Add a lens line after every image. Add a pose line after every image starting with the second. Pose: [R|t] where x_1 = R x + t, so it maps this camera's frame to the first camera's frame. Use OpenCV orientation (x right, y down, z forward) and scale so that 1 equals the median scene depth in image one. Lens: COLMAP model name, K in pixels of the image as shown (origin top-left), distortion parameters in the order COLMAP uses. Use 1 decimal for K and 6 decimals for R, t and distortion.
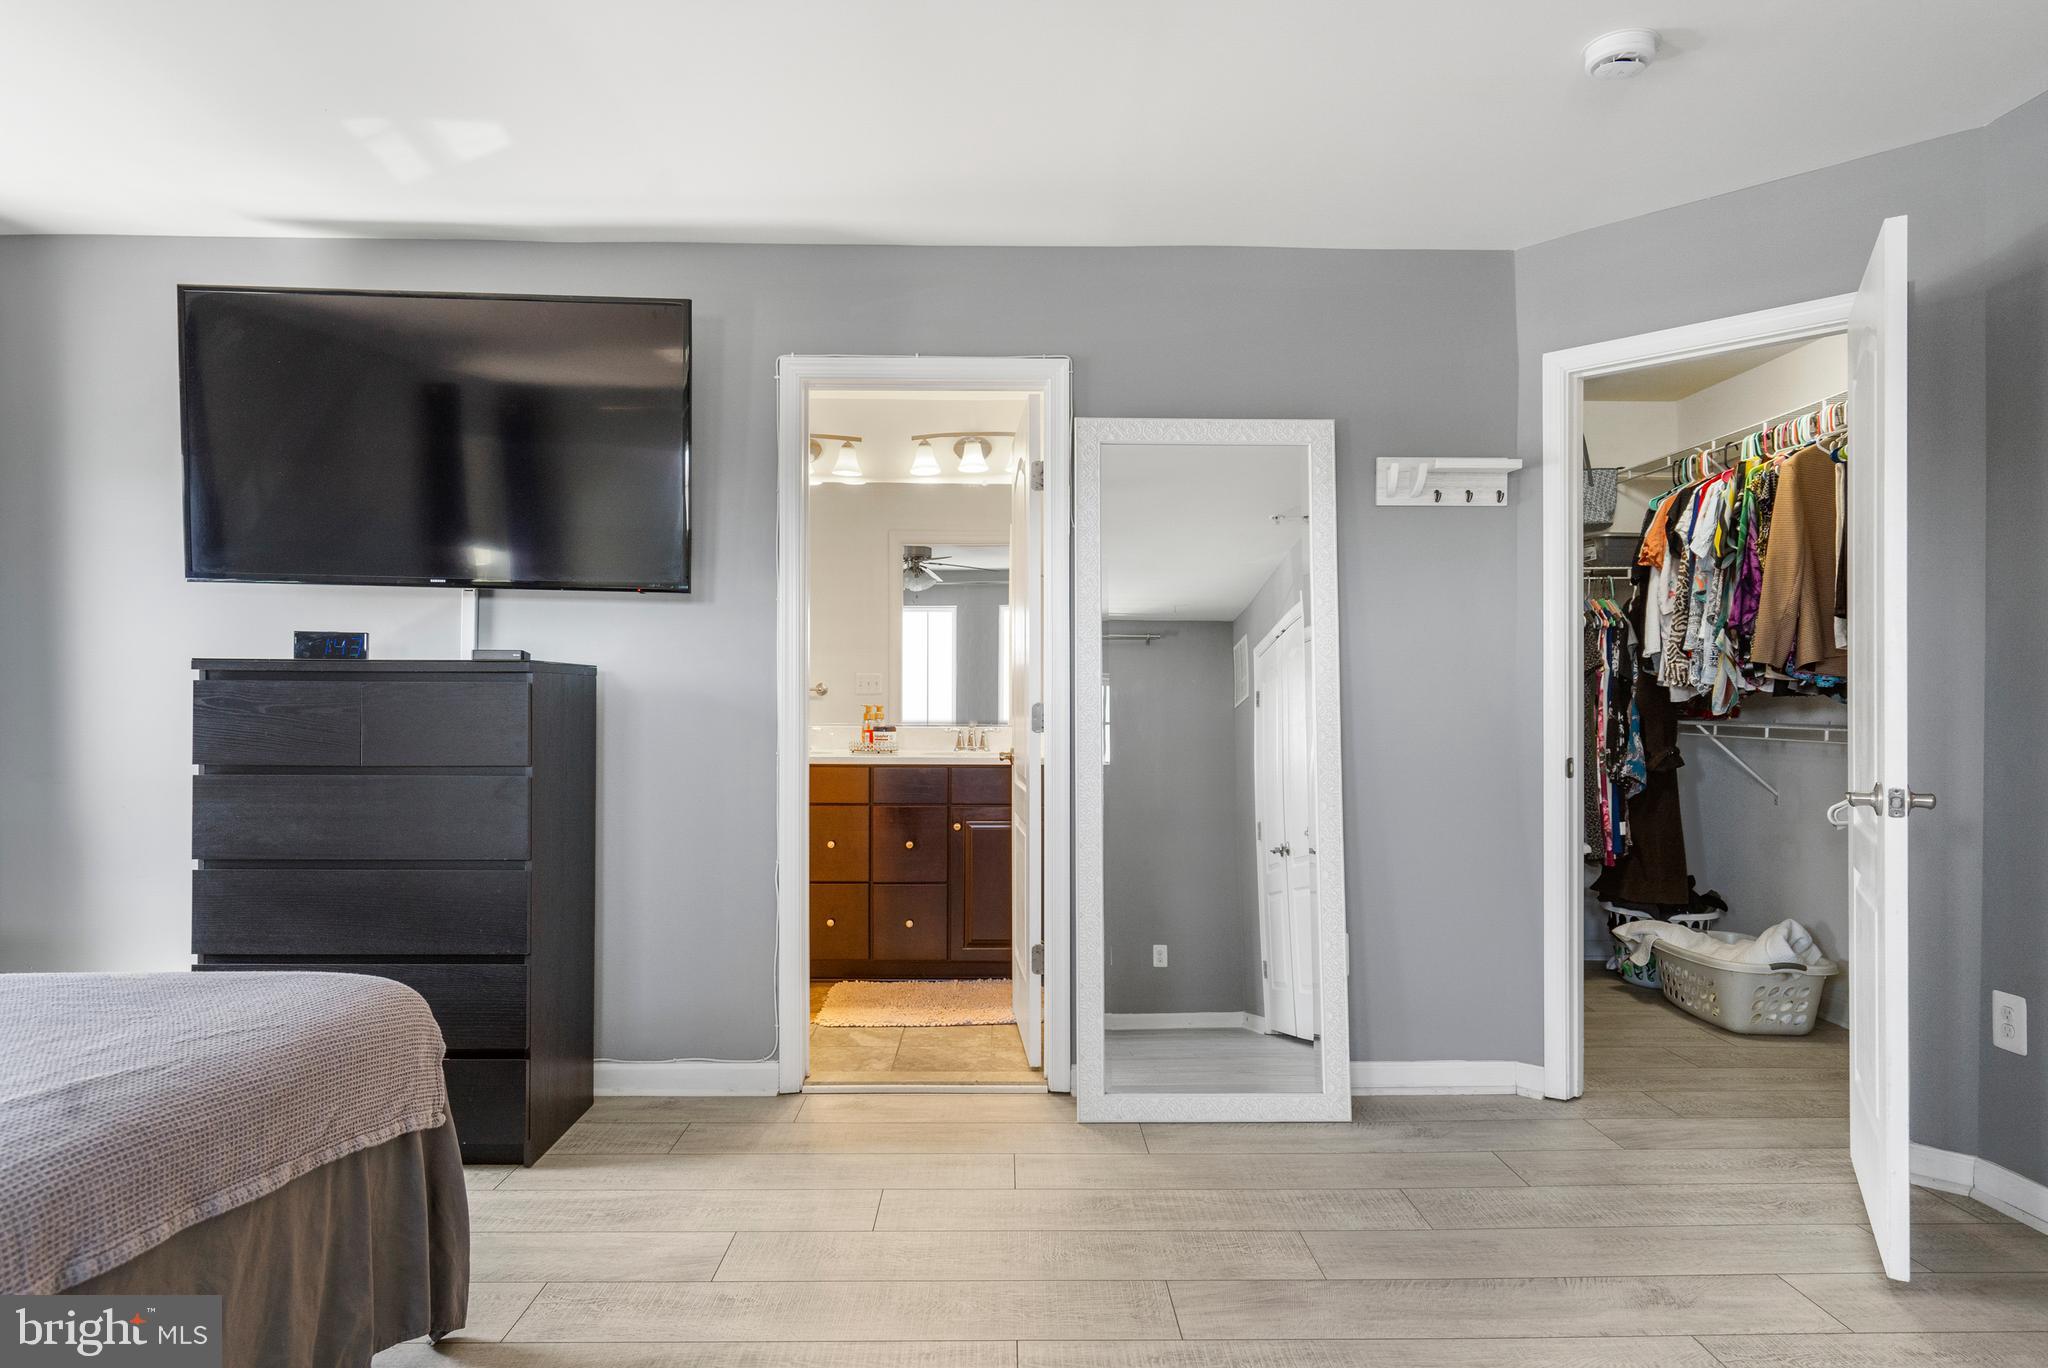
lens RADIAL K [[1207.5, 0, 1022.3], [0, 1207.5, 704.5], [0, 0, 1]] dist [0.000802, -0.000695]
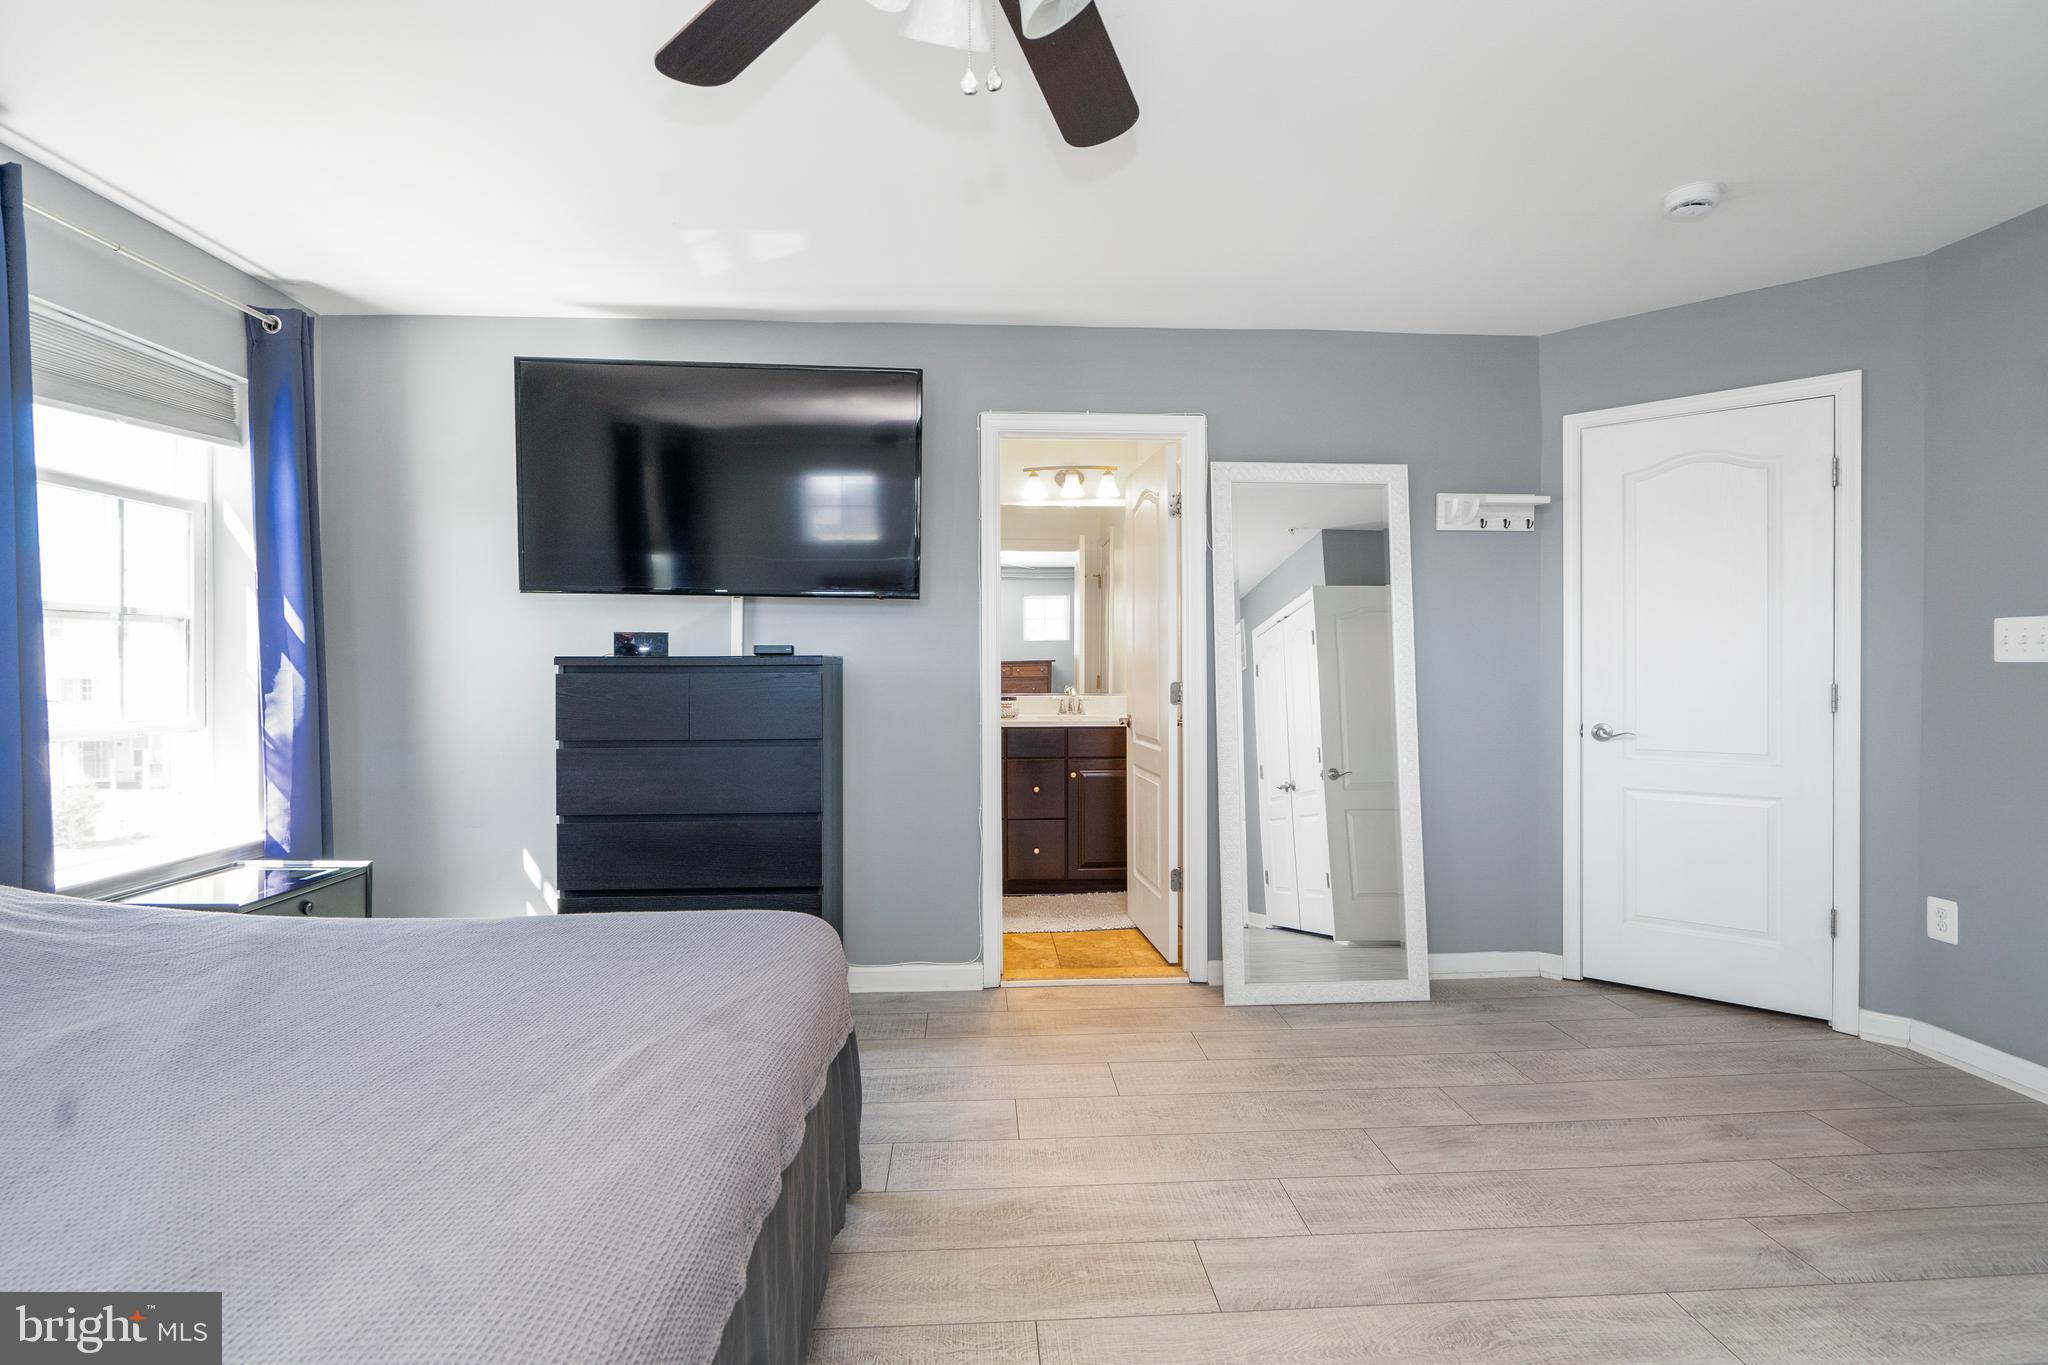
lens RADIAL K [[951.5, 0, 1019.6], [0, 951.5, 675.8], [0, 0, 1]] dist [-0.011055, 0.005617]
pose [[0.999081, -0.006429, 0.042371, -0.211602], [0.005913, 0.999907, 0.012302, -0.023556], [-0.042446, -0.012040, 0.999026, -0.009962]]
